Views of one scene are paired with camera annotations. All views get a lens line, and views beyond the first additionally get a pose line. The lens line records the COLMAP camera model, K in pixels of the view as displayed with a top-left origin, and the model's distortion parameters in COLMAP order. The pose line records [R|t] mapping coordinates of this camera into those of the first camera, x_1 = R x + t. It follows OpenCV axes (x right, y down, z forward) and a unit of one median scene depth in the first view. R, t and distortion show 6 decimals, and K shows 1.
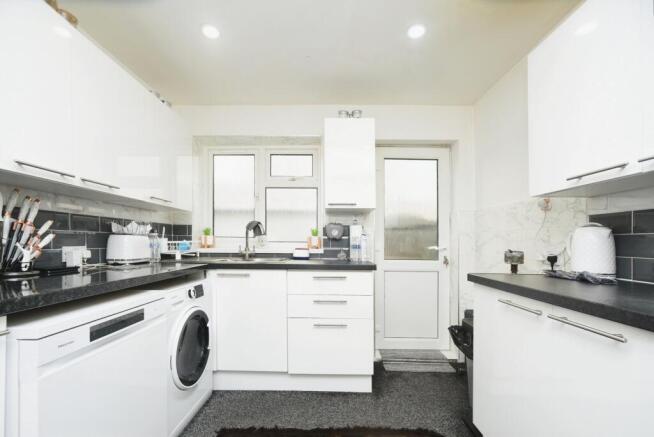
lens RADIAL K [[274.2, 0, 326.5], [0, 274.2, 243.1], [0, 0, 1]] dist [-0.018371, 0.000082]
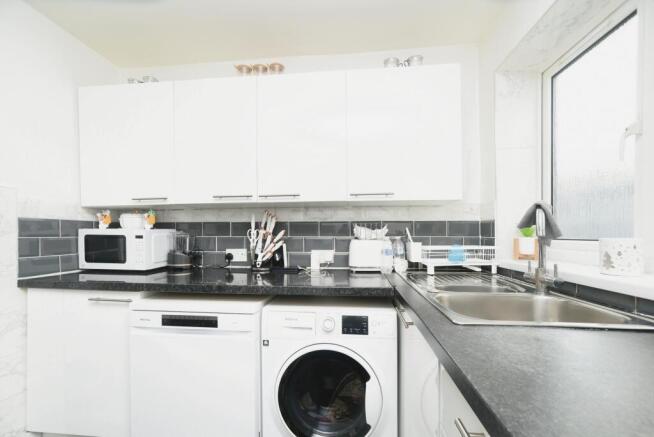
lens RADIAL K [[274.2, 0, 323.4], [0, 274.2, 234.3], [0, 0, 1]] dist [-0.018371, 0.000082]
pose [[-0.079240, -0.010254, -0.996803, 0.240870], [-0.001778, 0.999947, -0.010145, -0.044080], [0.996854, 0.000969, -0.079254, 1.111017]]
